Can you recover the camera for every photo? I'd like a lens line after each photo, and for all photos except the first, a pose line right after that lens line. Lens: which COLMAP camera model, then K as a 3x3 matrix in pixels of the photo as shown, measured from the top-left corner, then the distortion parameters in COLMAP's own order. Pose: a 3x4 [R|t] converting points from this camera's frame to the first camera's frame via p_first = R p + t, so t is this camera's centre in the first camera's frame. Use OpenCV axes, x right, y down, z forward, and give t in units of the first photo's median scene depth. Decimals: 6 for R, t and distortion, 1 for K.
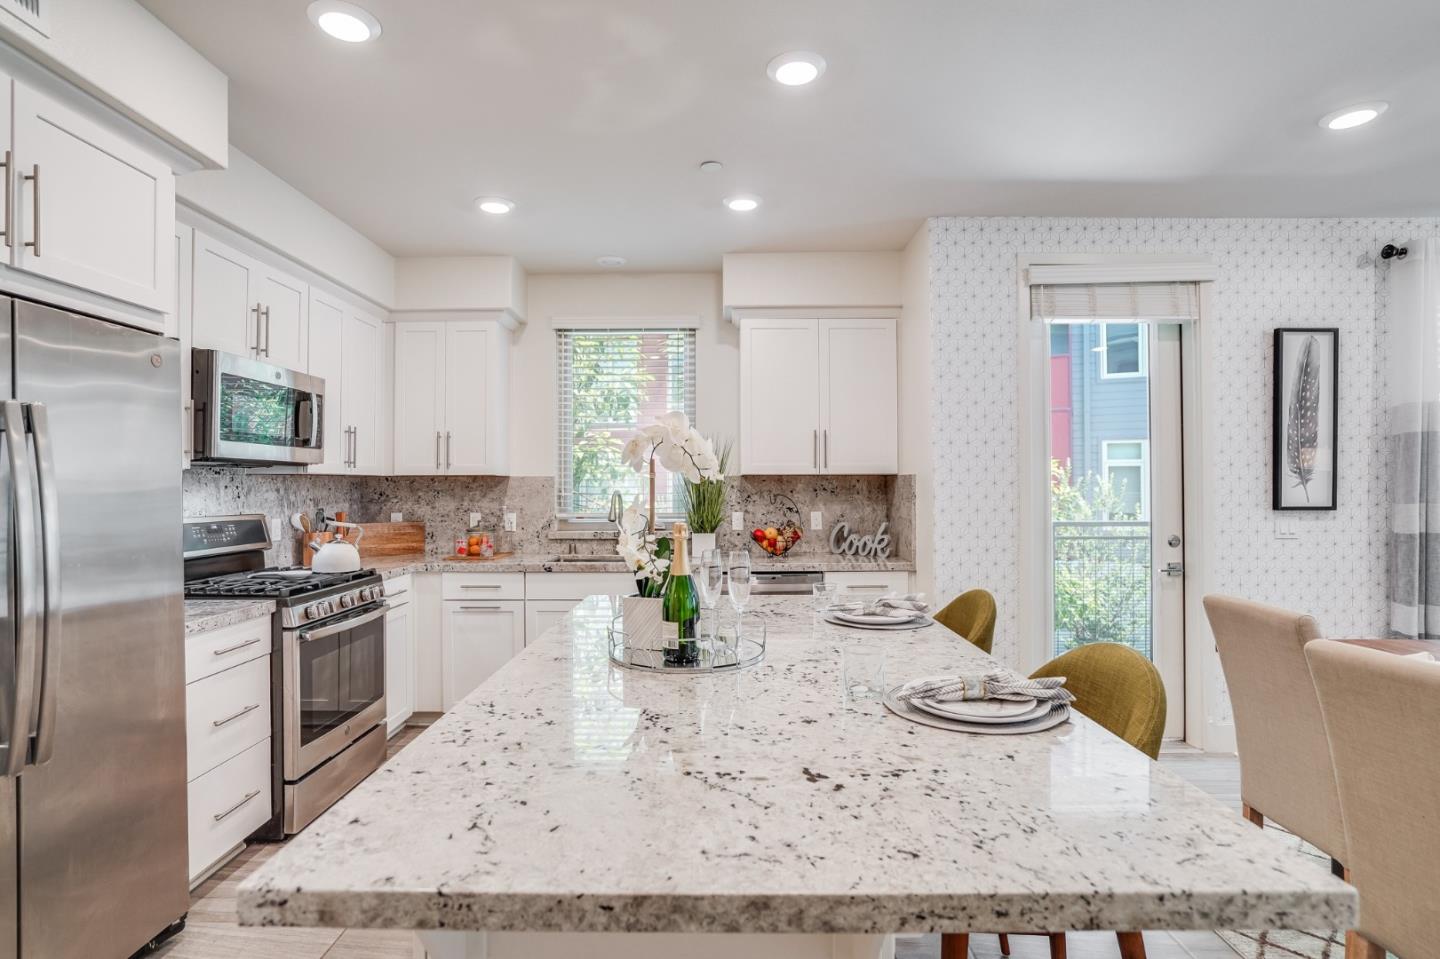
lens RADIAL K [[725.1, 0, 752.0], [0, 725.1, 483.6], [0, 0, 1]] dist [-0.046594, 0.018286]
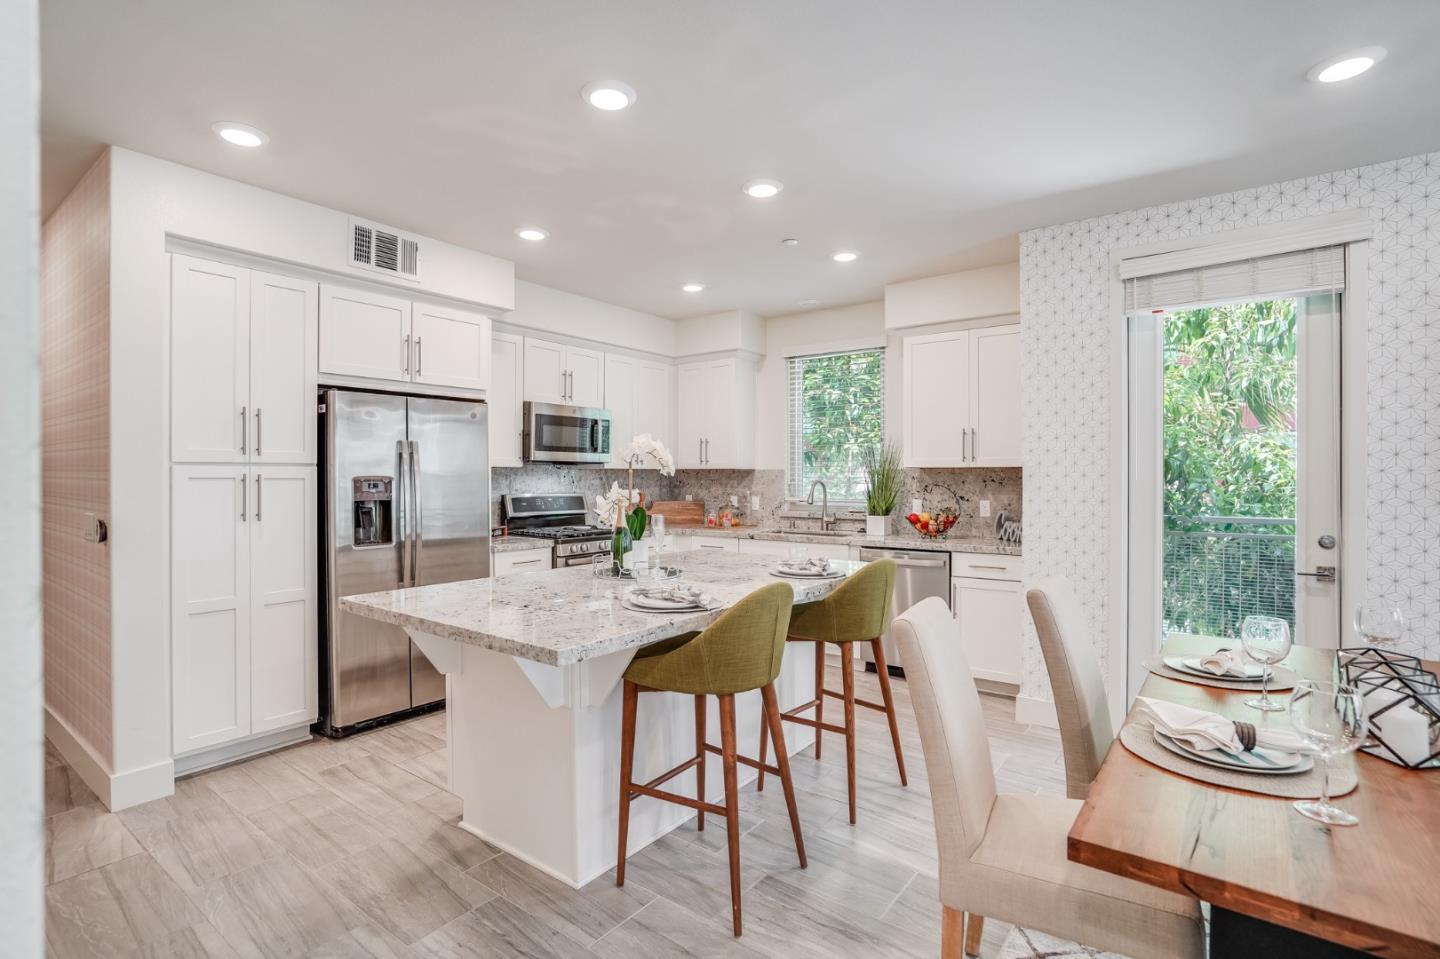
lens RADIAL K [[725.1, 0, 768.7], [0, 725.1, 477.1], [0, 0, 1]] dist [-0.046594, 0.018286]
pose [[0.815076, 0.003695, -0.579342, 0.505505], [-0.001538, 0.999990, 0.004215, -0.001586], [0.579352, -0.002545, 0.815073, -0.101447]]
